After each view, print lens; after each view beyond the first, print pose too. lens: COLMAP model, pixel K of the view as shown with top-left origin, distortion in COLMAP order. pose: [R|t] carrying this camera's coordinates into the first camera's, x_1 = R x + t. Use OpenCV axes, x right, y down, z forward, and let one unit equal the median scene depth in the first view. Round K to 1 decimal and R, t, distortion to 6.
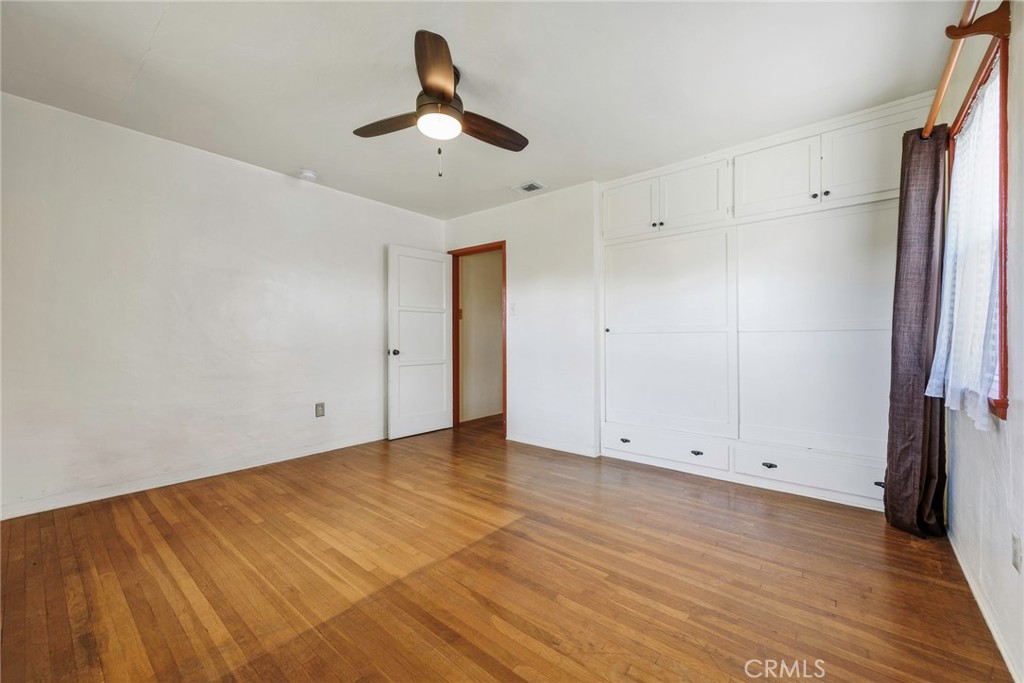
lens RADIAL K [[407.7, 0, 513.2], [0, 407.7, 340.2], [0, 0, 1]] dist [0.010961, -0.000608]
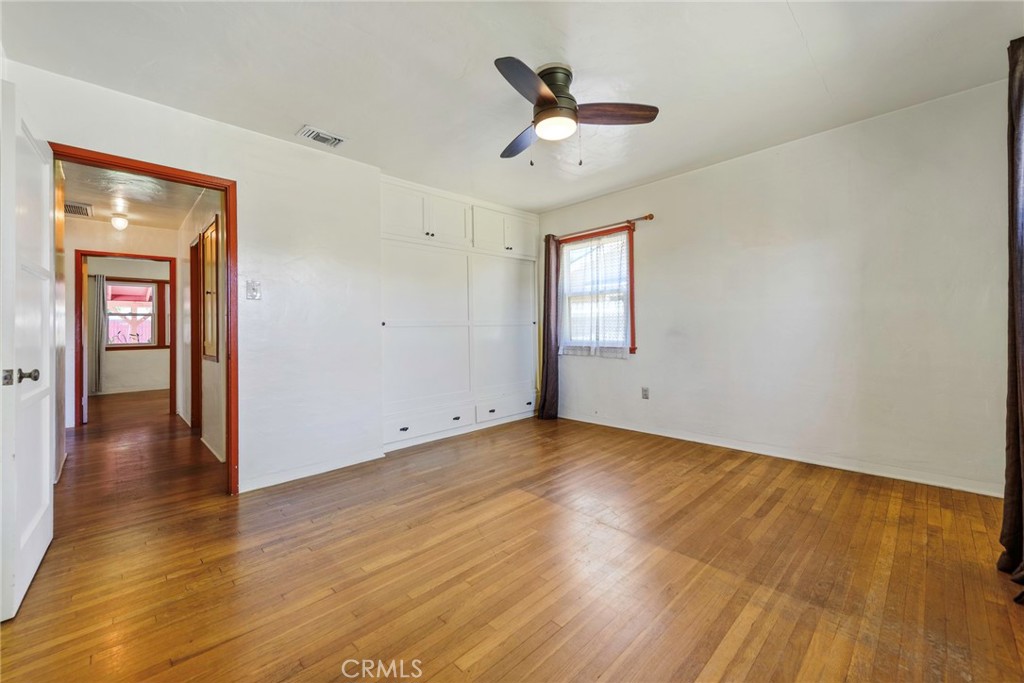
lens RADIAL K [[411.8, 0, 512.1], [0, 411.8, 326.8], [0, 0, 1]] dist [0.015250, 0.000030]
pose [[0.094692, 0.005062, 0.995494, -0.995721], [0.022935, 0.999711, -0.007265, -0.003766], [-0.995242, 0.023520, 0.094548, 0.813139]]
